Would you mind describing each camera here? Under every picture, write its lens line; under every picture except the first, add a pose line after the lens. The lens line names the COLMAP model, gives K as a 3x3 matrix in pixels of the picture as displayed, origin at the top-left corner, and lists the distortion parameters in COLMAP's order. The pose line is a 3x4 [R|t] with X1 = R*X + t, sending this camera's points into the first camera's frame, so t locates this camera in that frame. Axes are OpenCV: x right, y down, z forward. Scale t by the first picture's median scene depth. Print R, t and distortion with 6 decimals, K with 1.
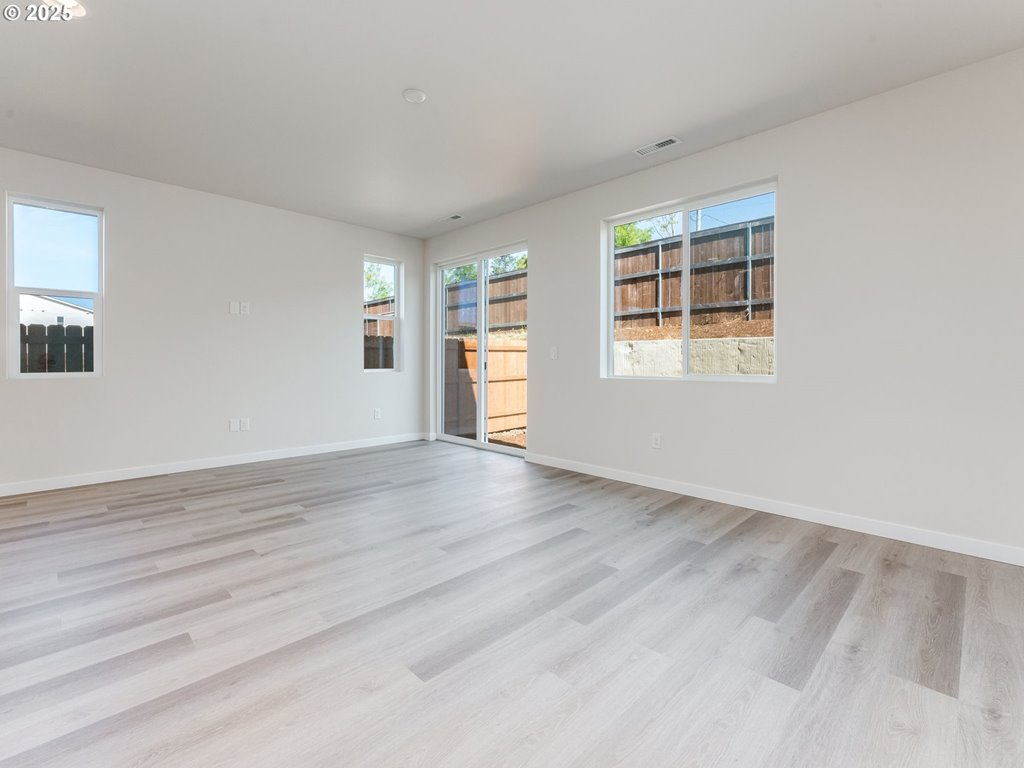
lens RADIAL K [[467.7, 0, 512.1], [0, 467.7, 374.1], [0, 0, 1]] dist [0.004125, 0.000362]
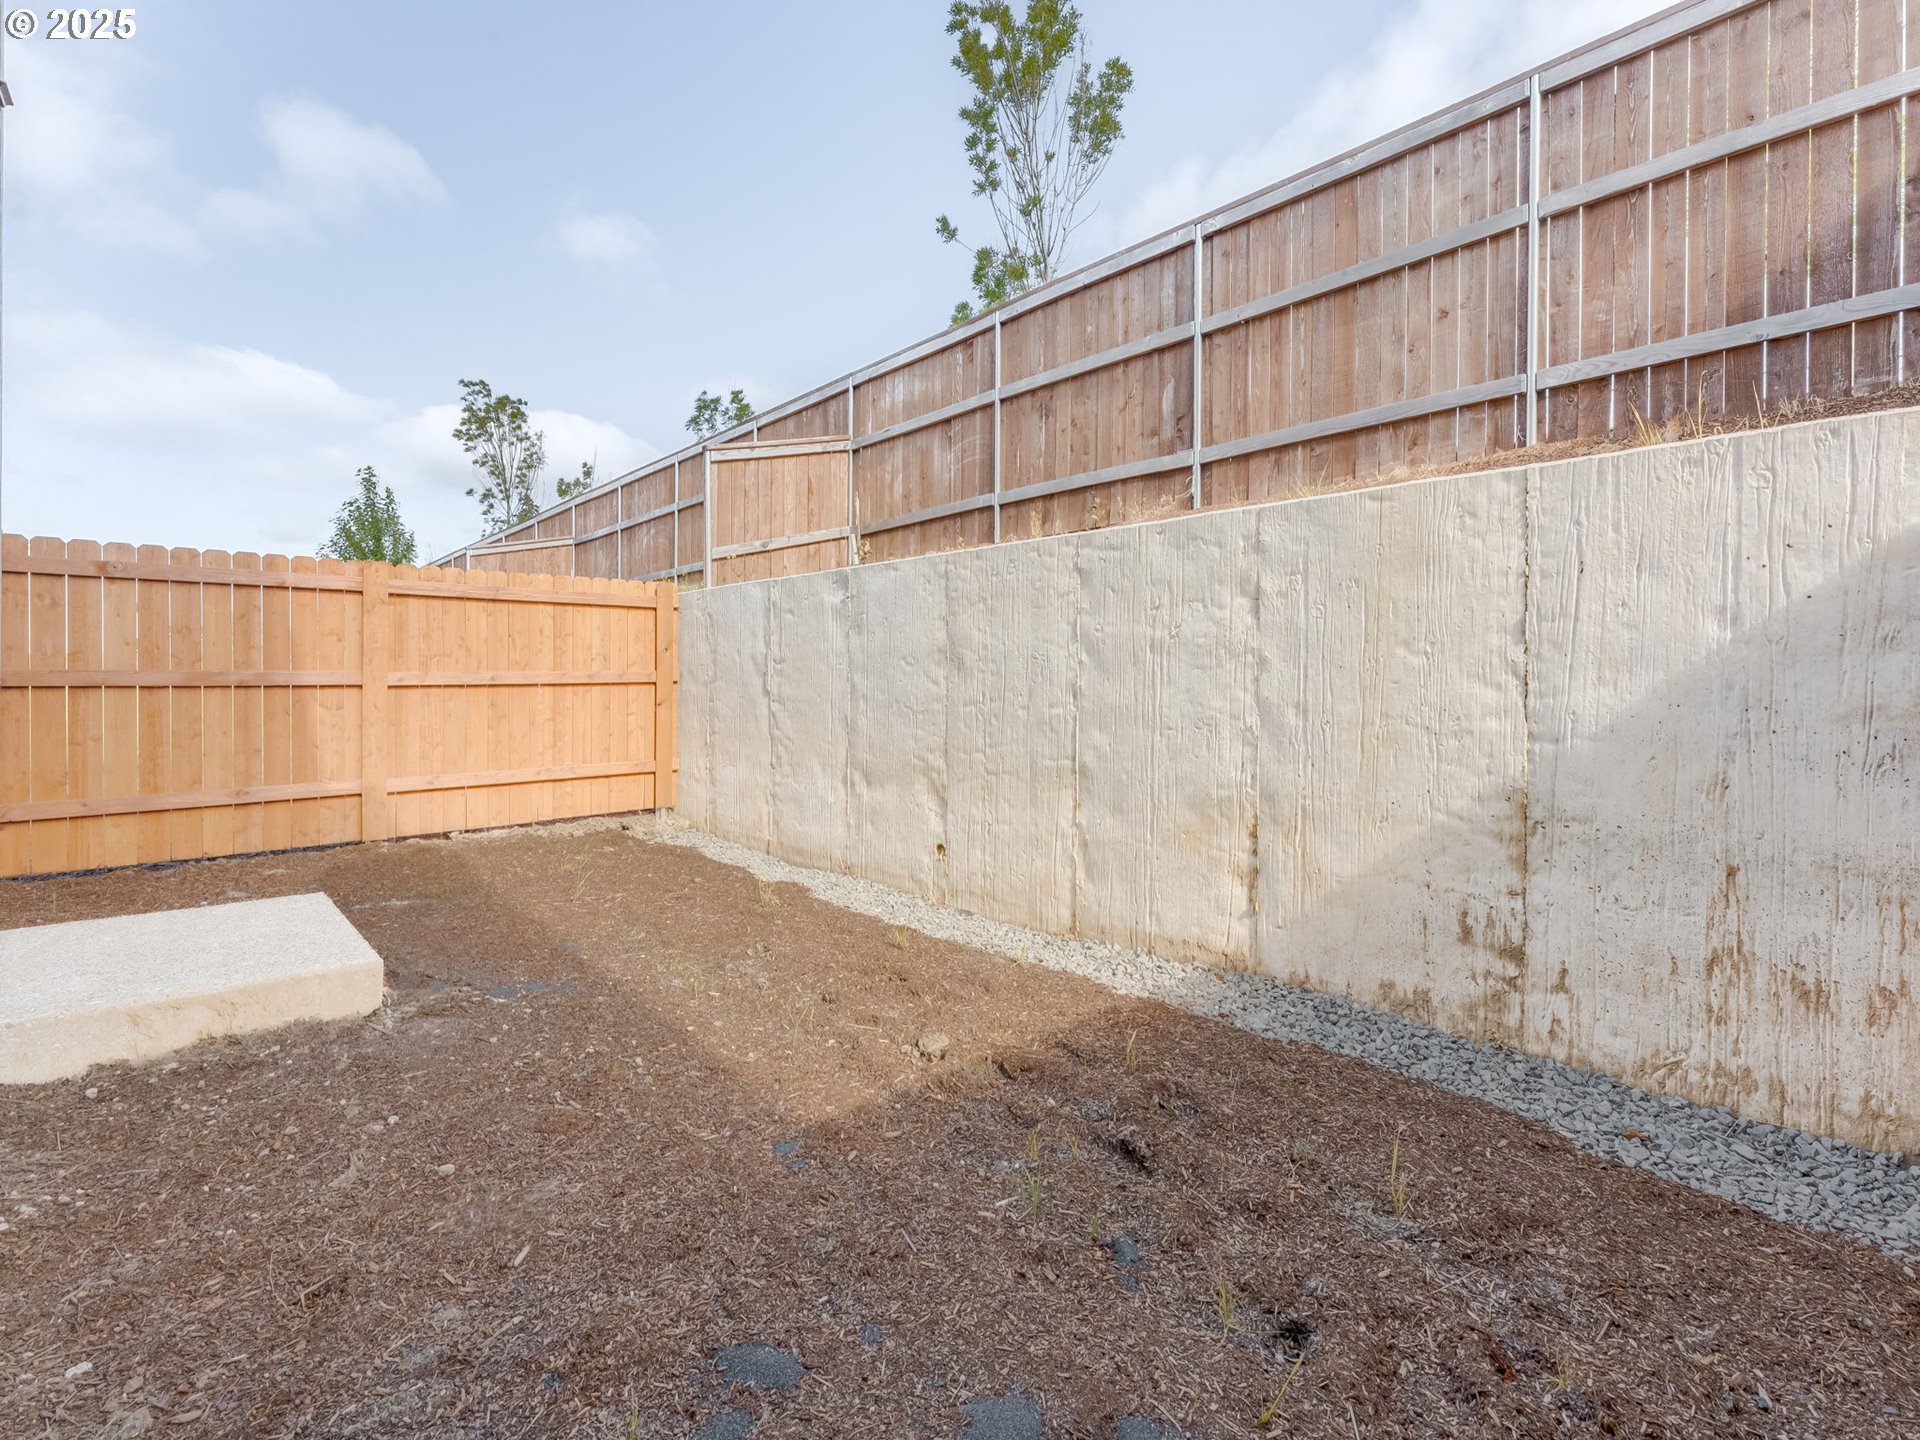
lens RADIAL K [[877.0, 0, 950.3], [0, 877.0, 694.5], [0, 0, 1]] dist [0.004125, 0.000362]
pose [[0.998986, 0.007930, -0.044319, 0.360798], [-0.008579, 0.999859, -0.014461, 0.031801], [0.044198, 0.014827, 0.998913, 0.358680]]
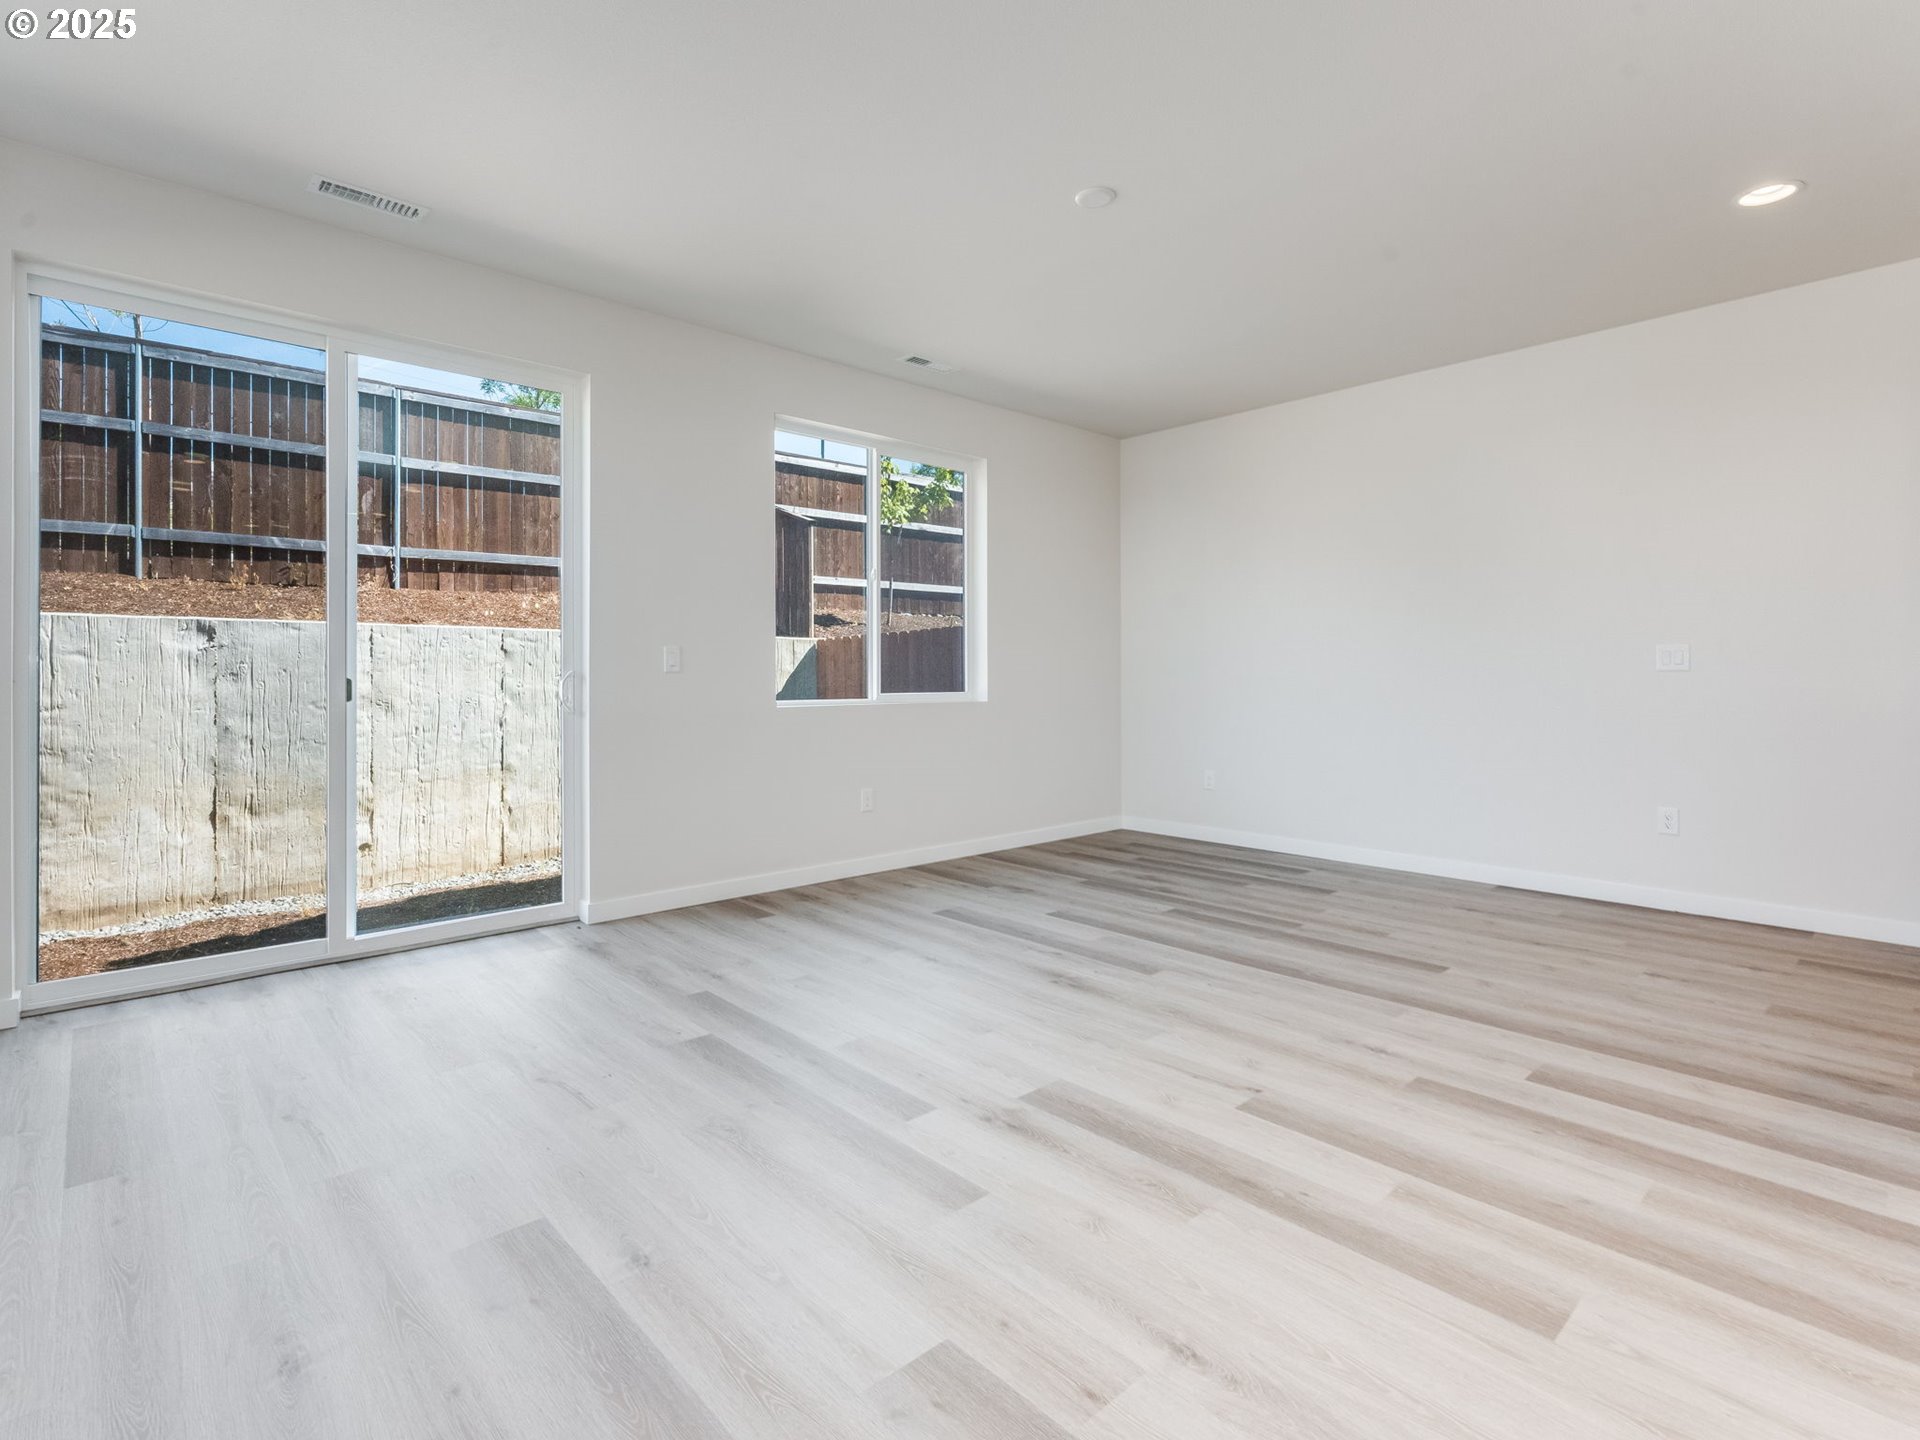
lens RADIAL K [[949.3, 0, 954.5], [0, 949.3, 673.4], [0, 0, 1]] dist [-0.000543, -0.000018]
pose [[0.035154, -0.001234, 0.999381, -0.464102], [0.025765, 0.999668, 0.000329, -0.012305], [-0.999050, 0.025738, 0.035174, 0.391259]]
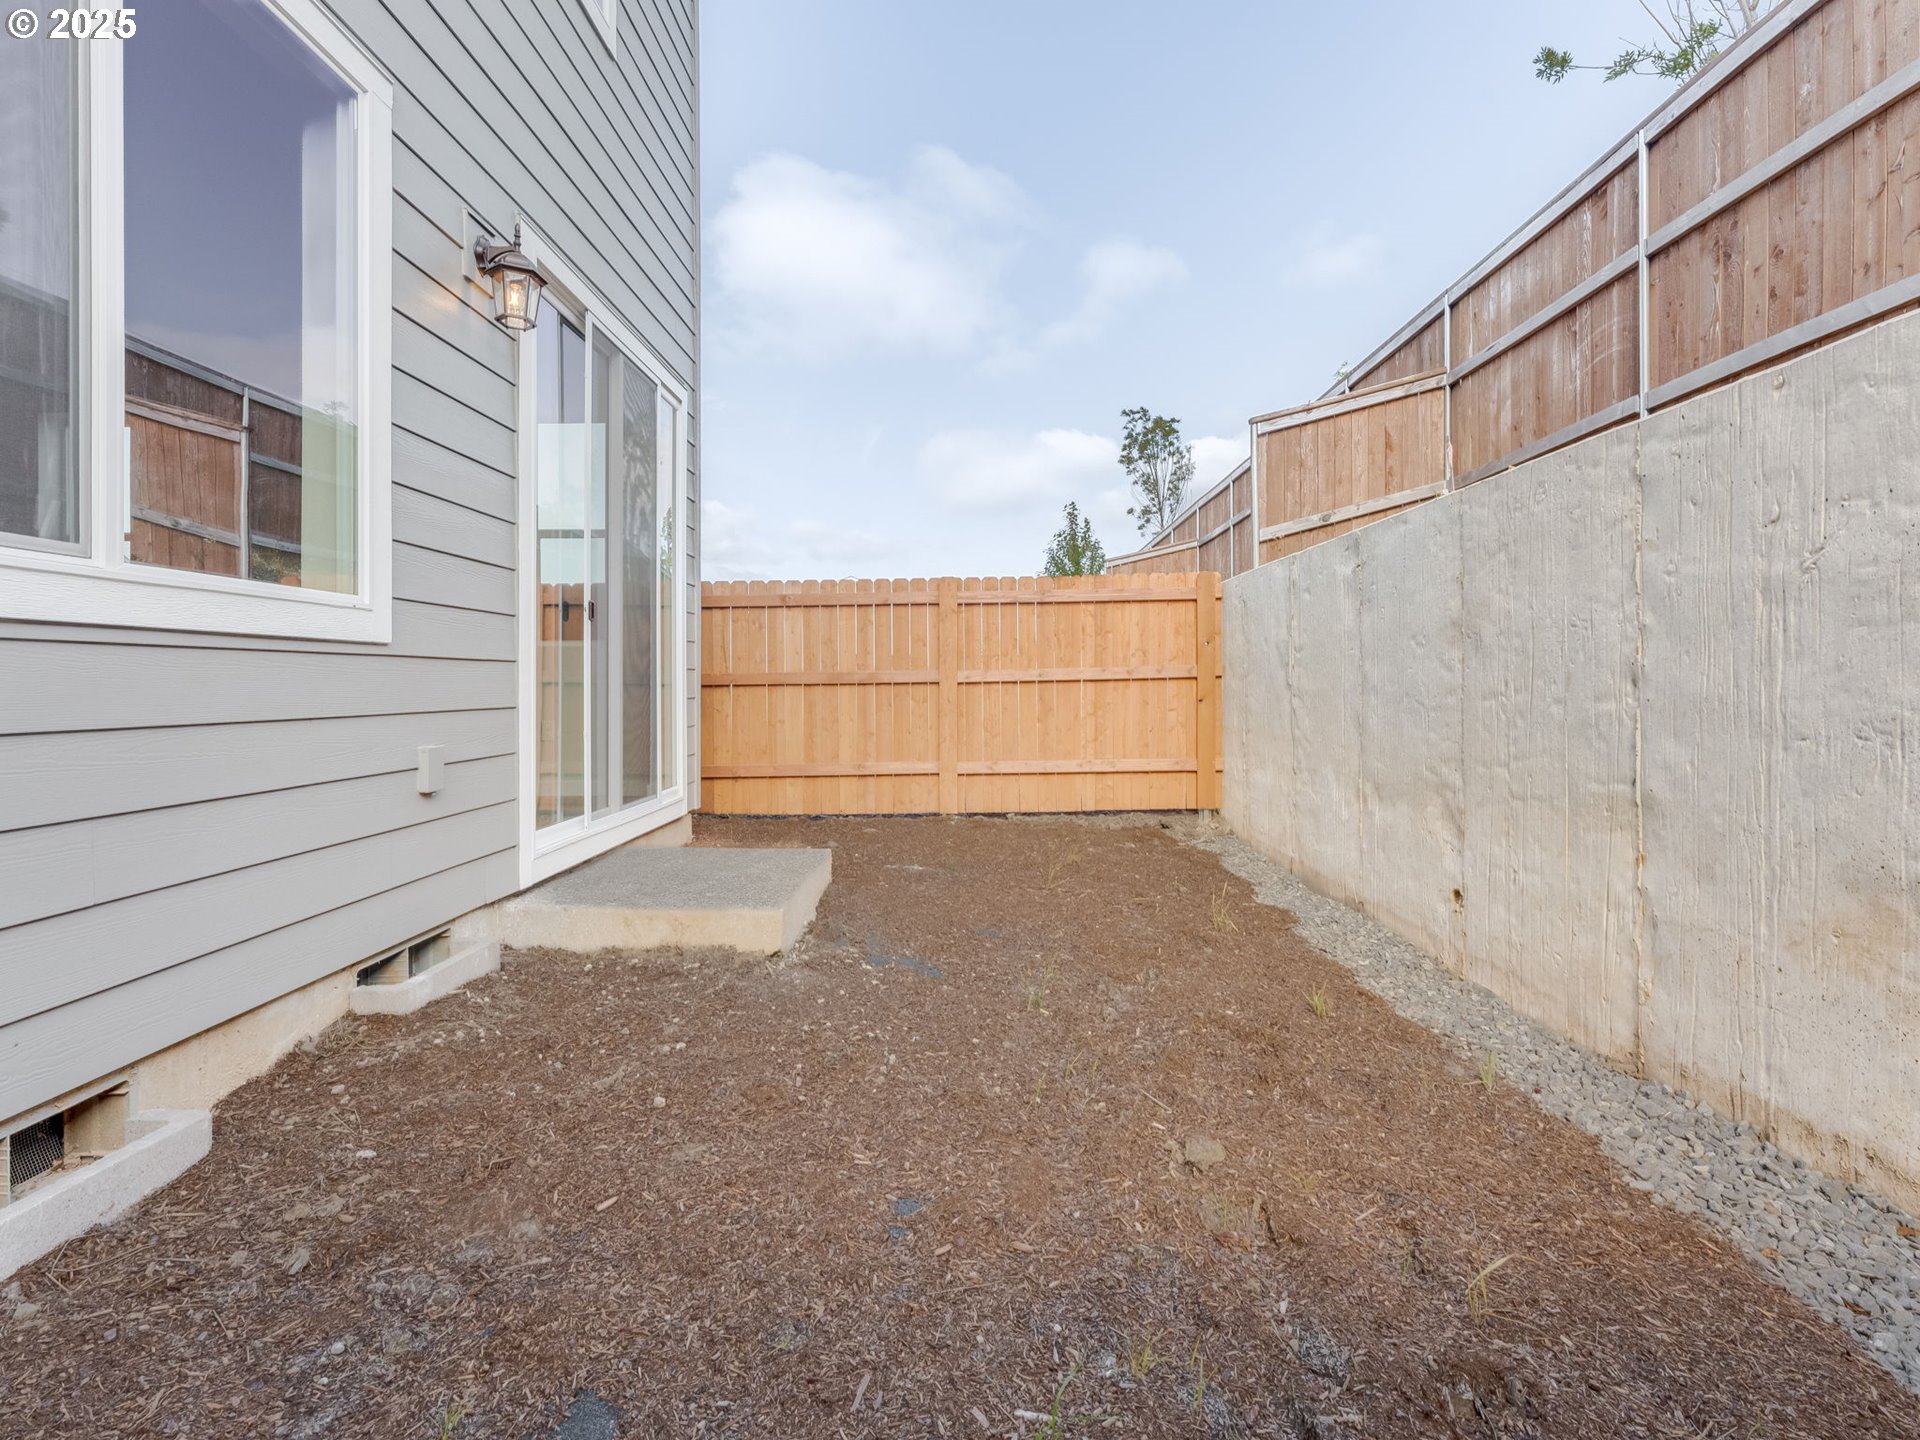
lens RADIAL K [[877.0, 0, 951.2], [0, 877.0, 688.0], [0, 0, 1]] dist [0.004125, 0.000362]
pose [[0.690232, 0.001305, -0.723587, 0.465214], [-0.016532, 0.999766, -0.013967, 0.035089], [0.723399, 0.021603, 0.690092, 0.467270]]
